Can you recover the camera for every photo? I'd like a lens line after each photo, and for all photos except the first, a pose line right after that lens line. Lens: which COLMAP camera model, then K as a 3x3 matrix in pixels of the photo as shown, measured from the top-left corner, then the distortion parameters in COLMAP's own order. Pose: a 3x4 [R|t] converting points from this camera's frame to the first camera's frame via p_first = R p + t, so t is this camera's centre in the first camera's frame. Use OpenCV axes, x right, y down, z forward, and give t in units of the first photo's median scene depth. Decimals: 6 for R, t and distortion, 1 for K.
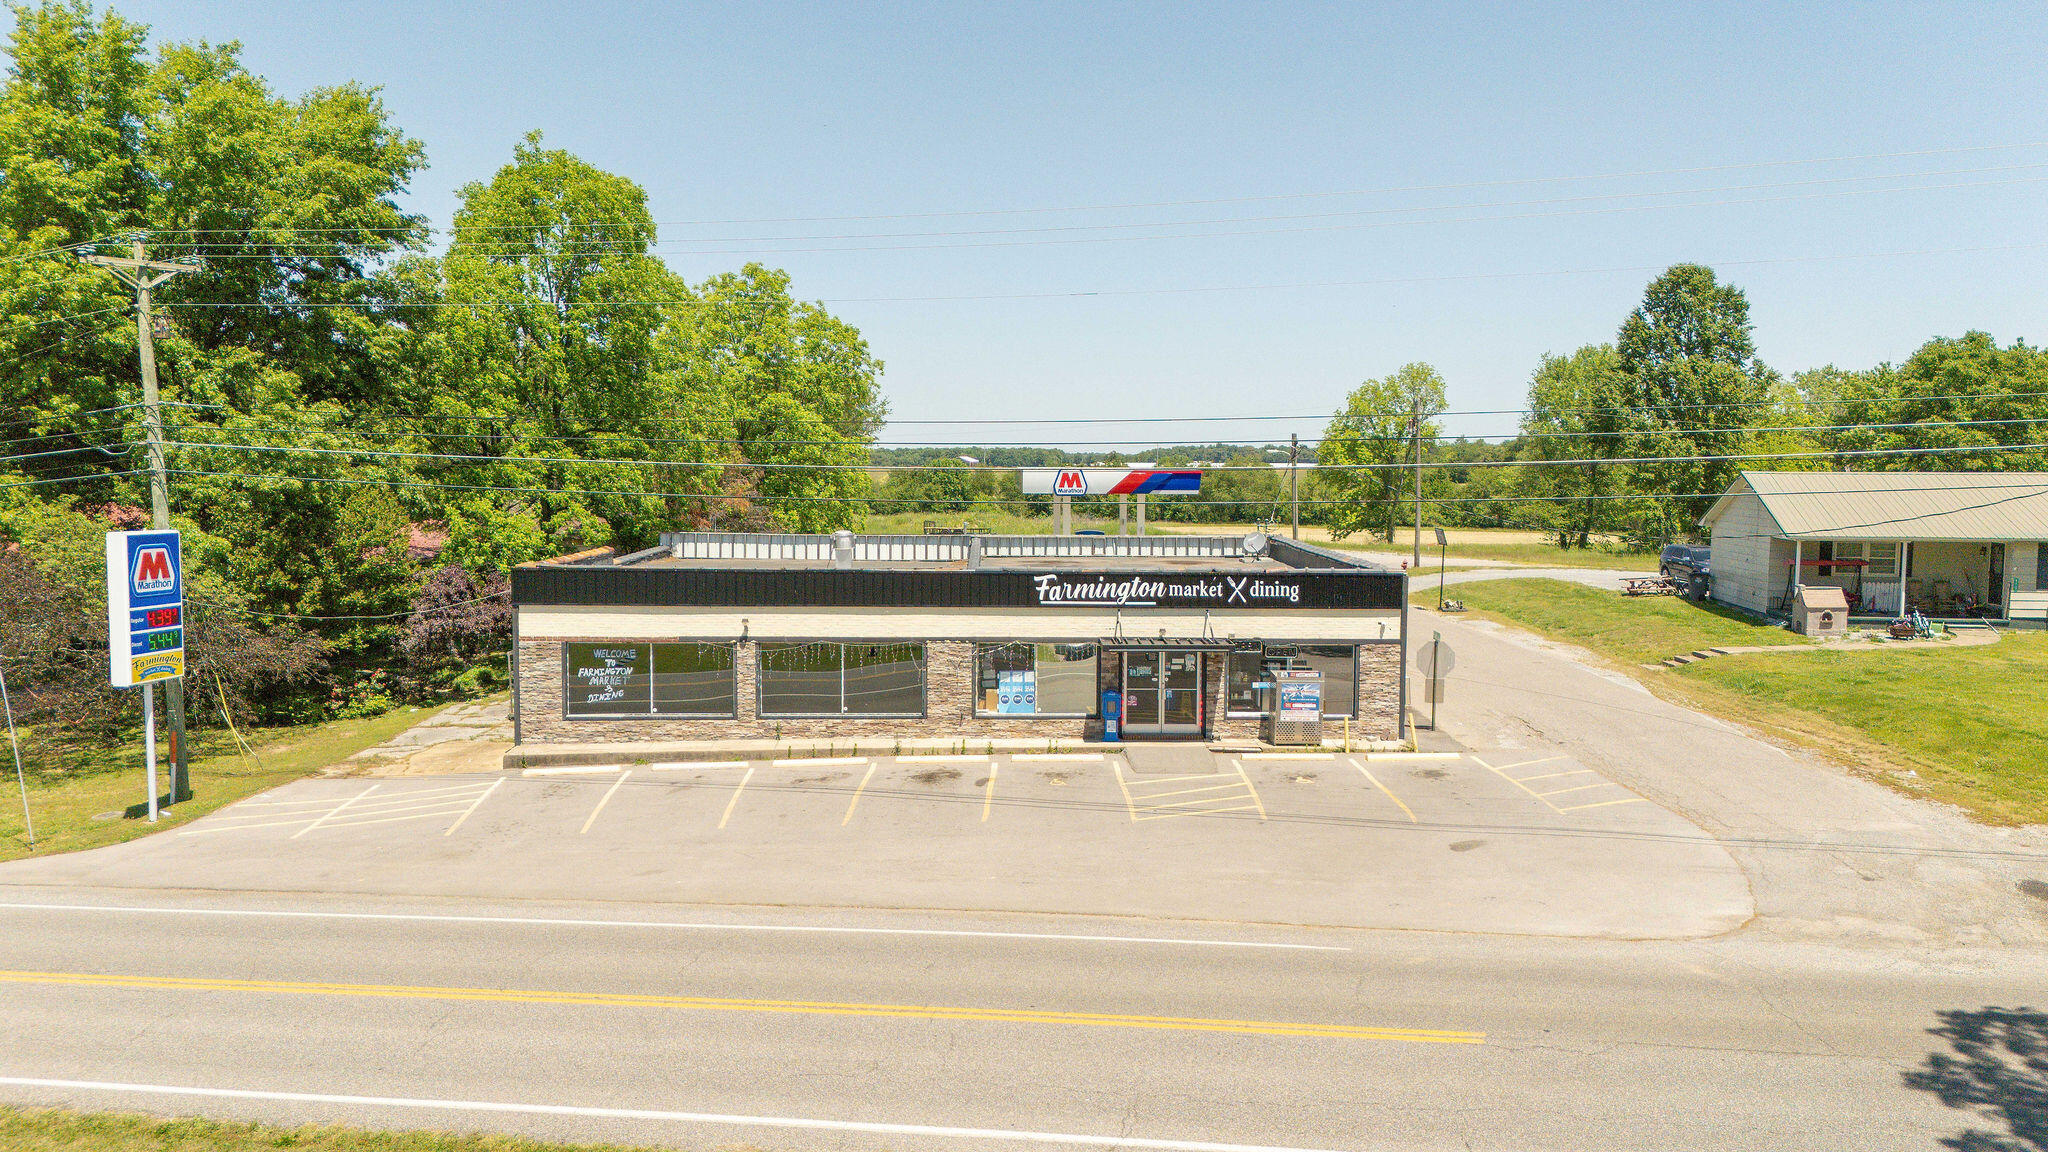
lens RADIAL K [[1493.3, 0, 1037.5], [0, 1493.3, 583.1], [0, 0, 1]] dist [0.091818, -0.103077]
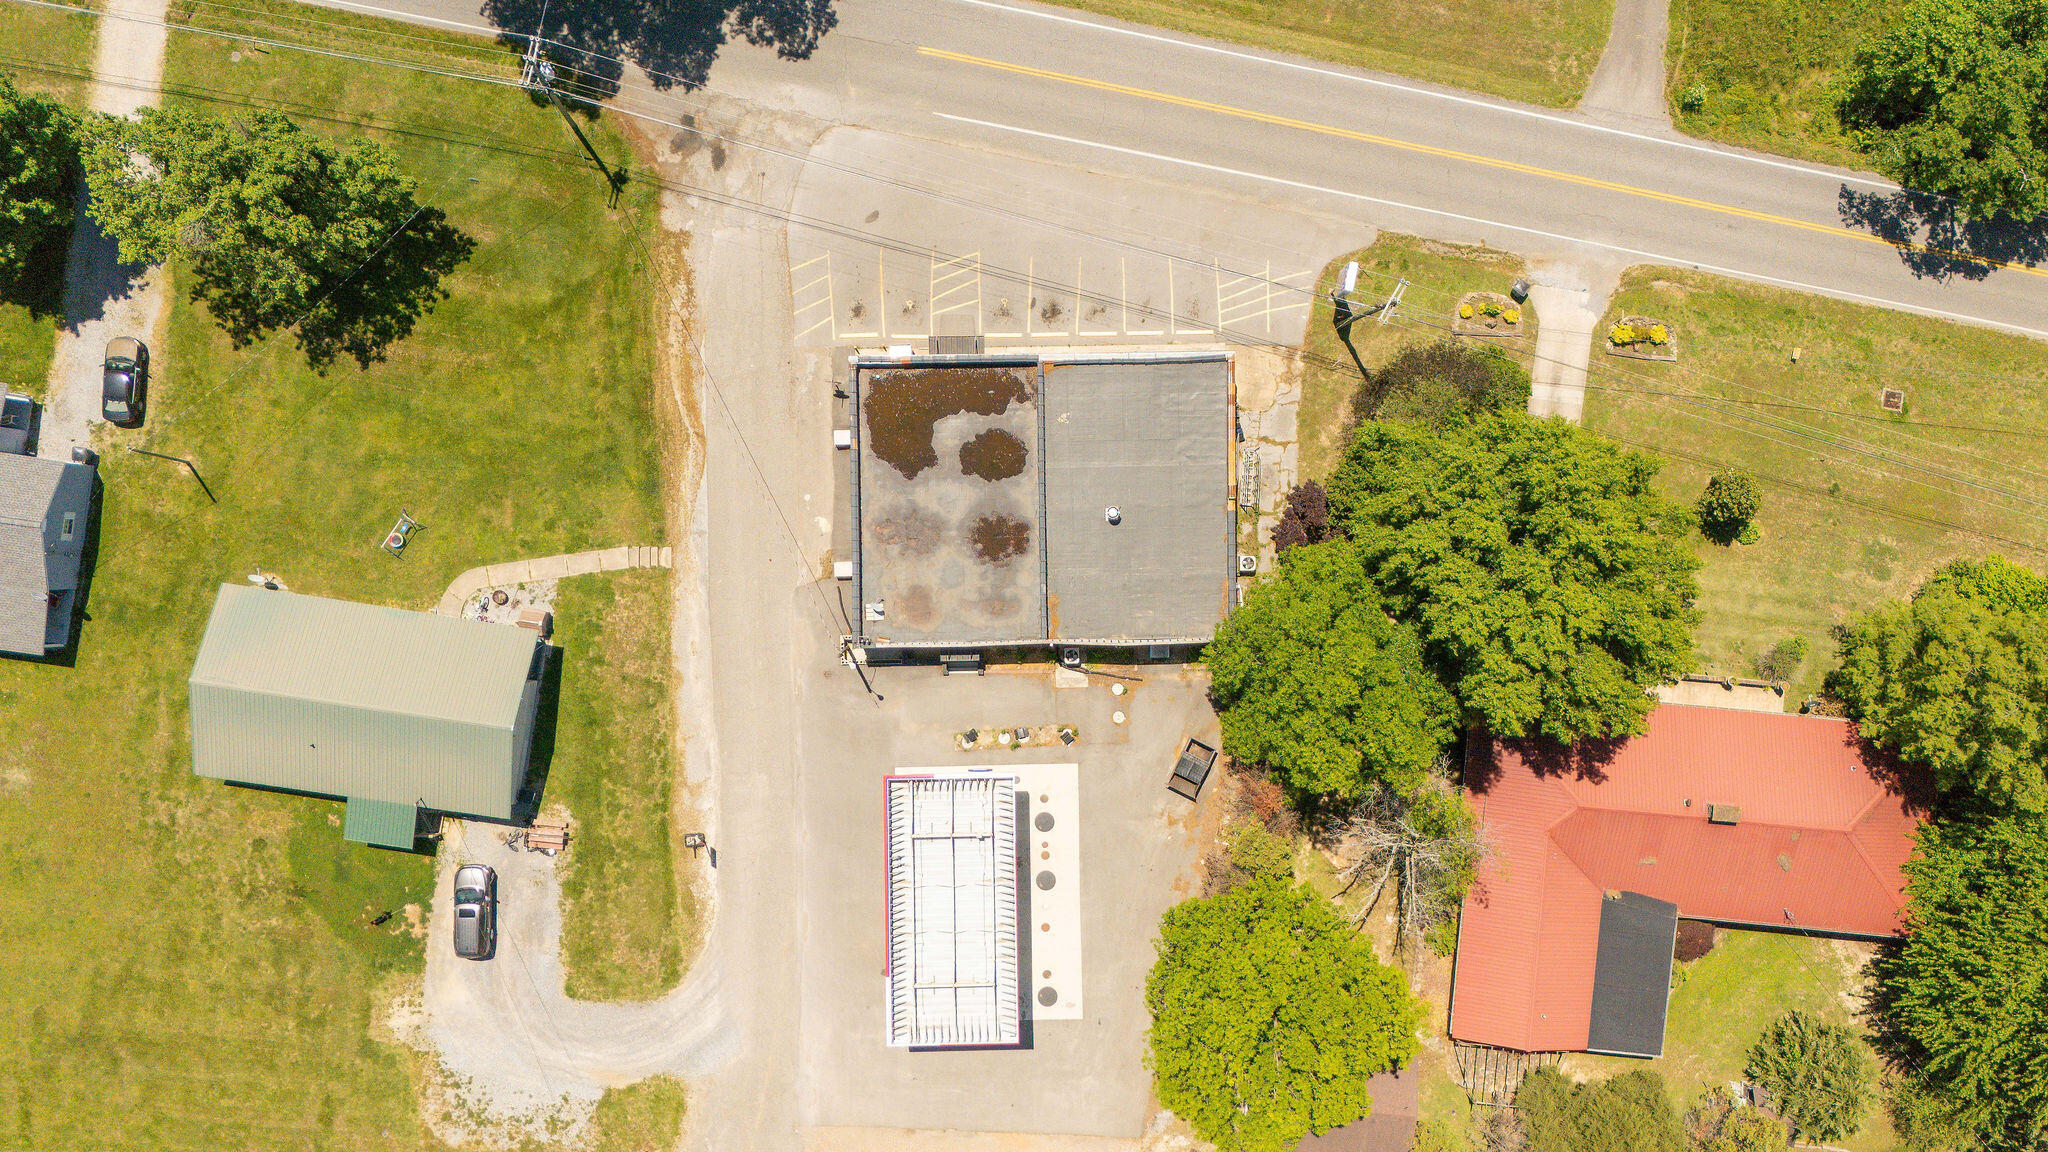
lens RADIAL K [[1493.3, 0, 1037.5], [0, 1493.3, 583.1], [0, 0, 1]] dist [0.091818, -0.103077]
pose [[-0.999324, -0.017339, -0.032411, 0.029232], [-0.029895, -0.129657, 0.991108, -2.307971], [-0.021387, 0.991407, 0.129051, 1.046515]]
